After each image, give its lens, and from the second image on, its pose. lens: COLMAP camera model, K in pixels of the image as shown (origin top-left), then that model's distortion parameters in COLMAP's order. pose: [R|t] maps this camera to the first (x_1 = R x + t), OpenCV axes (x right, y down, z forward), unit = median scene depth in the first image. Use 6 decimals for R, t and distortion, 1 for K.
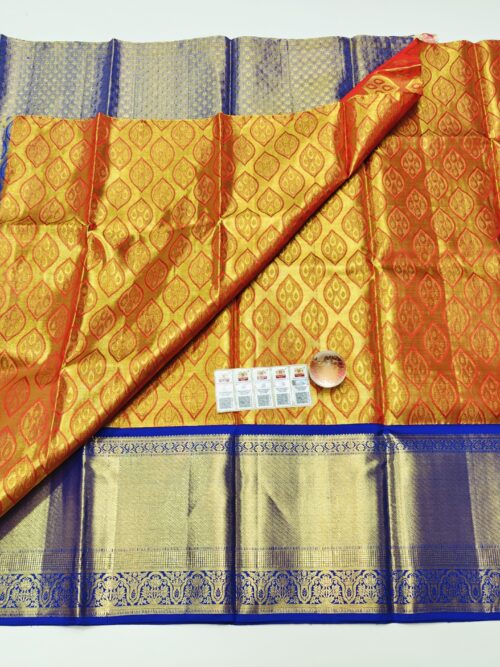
lens RADIAL K [[447.9, 0, 250.0], [0, 447.9, 333.5], [0, 0, 1]] dist [0.045432, 0.000295]
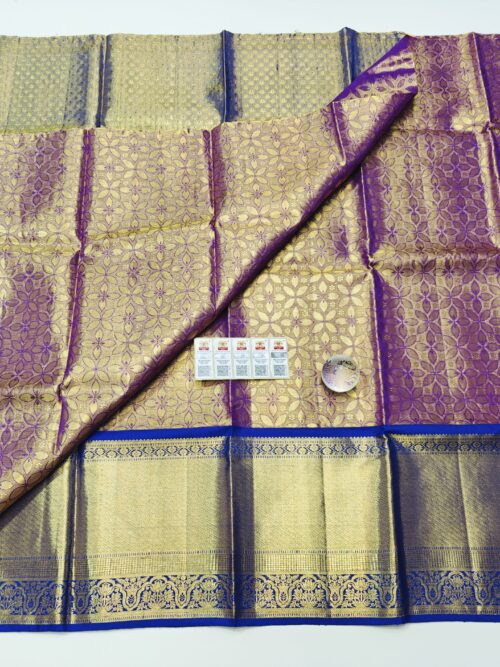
lens RADIAL K [[452.0, 0, 248.3], [0, 452.0, 339.0], [0, 0, 1]] dist [0.054461, 0.000516]
pose [[0.999985, -0.003249, 0.004516, 0.266482], [0.003218, 0.999972, 0.006703, -0.000265], [-0.004537, -0.006688, 0.999967, 0.001152]]
